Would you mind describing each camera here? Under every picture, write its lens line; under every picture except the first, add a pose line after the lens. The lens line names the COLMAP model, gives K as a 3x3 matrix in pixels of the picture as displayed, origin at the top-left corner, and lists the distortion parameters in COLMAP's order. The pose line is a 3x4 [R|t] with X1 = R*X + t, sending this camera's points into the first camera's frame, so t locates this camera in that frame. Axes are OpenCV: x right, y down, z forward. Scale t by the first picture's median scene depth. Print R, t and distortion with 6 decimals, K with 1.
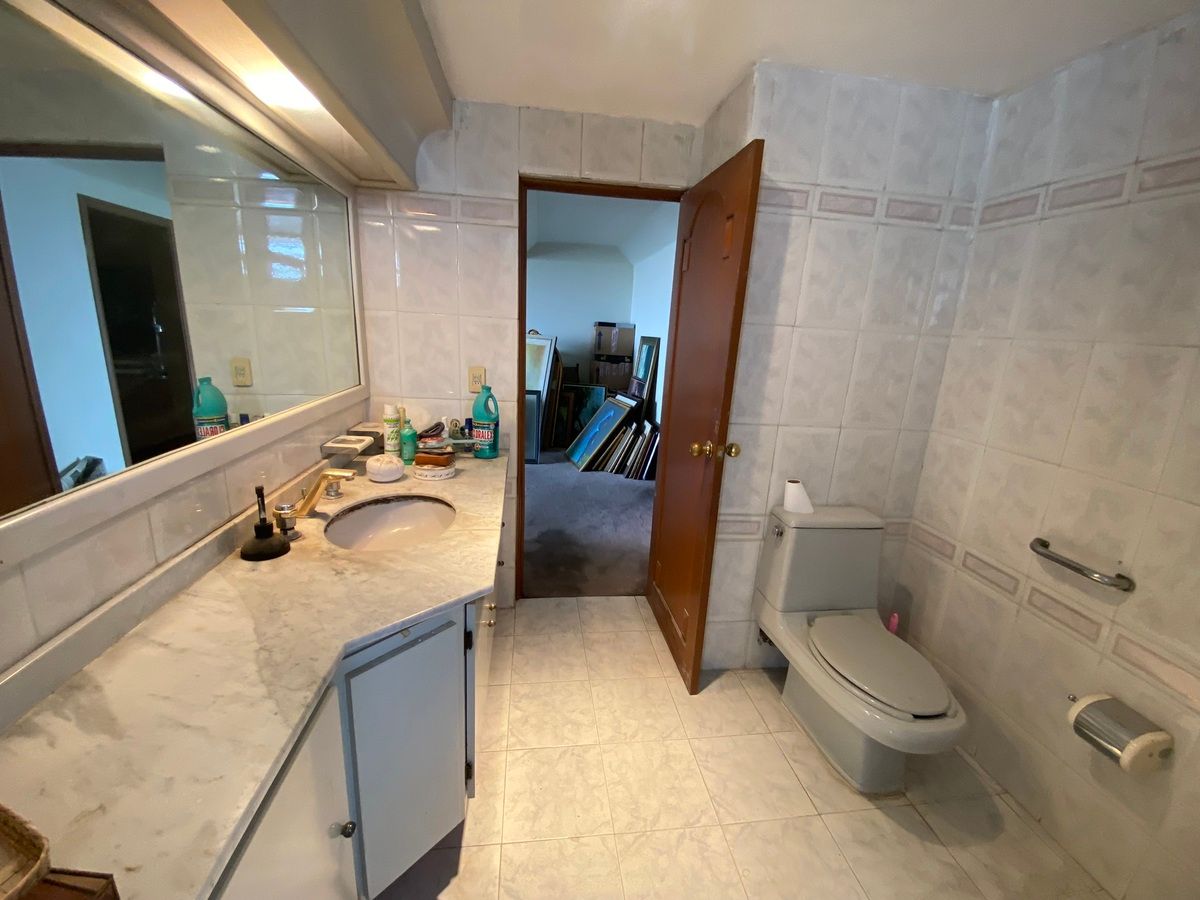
lens RADIAL K [[479.7, 0, 592.2], [0, 479.7, 452.6], [0, 0, 1]] dist [0.011867, -0.016597]
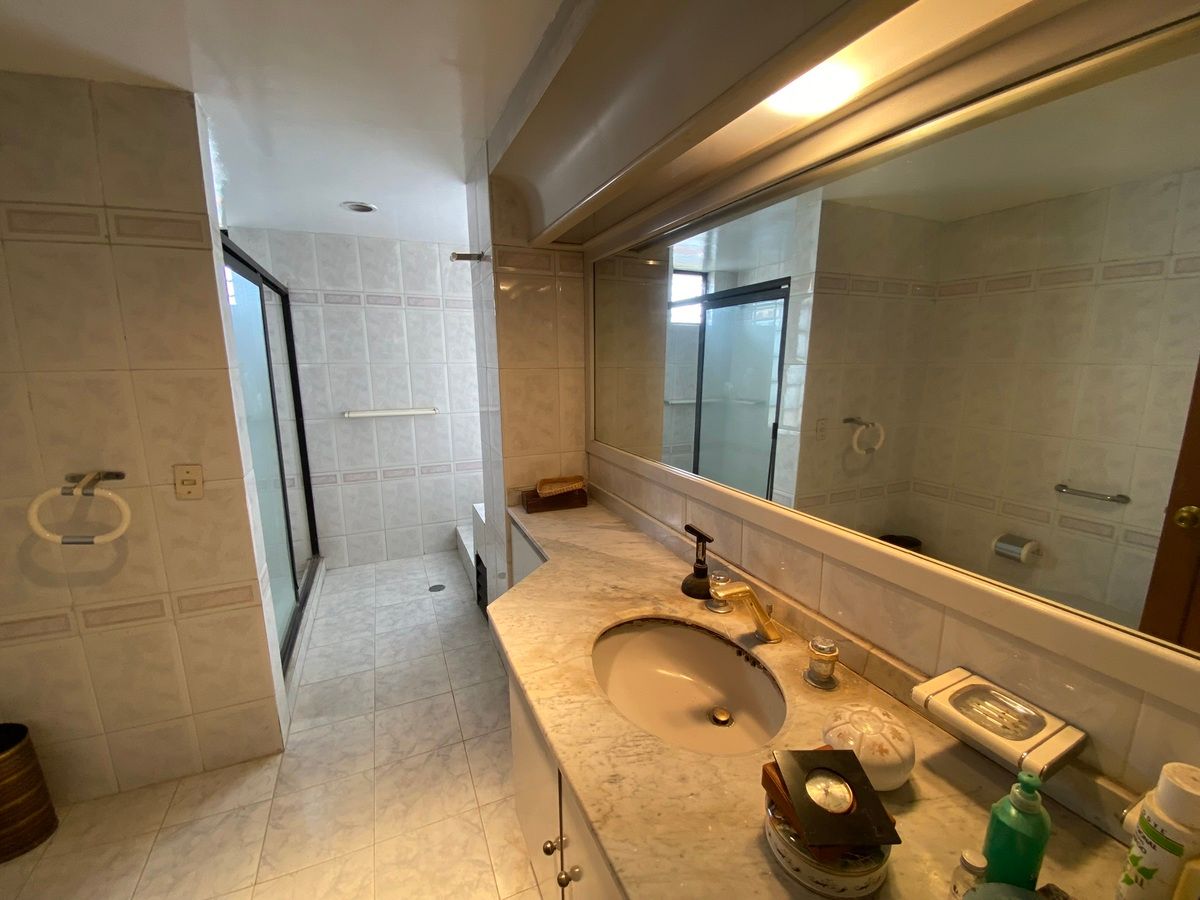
lens RADIAL K [[479.7, 0, 605.2], [0, 479.7, 448.5], [0, 0, 1]] dist [0.011867, -0.016597]
pose [[-0.952836, 0.009695, -0.303331, -0.127942], [-0.114725, 0.913817, 0.389586, -0.535337], [0.280966, 0.406012, -0.869605, 1.859826]]
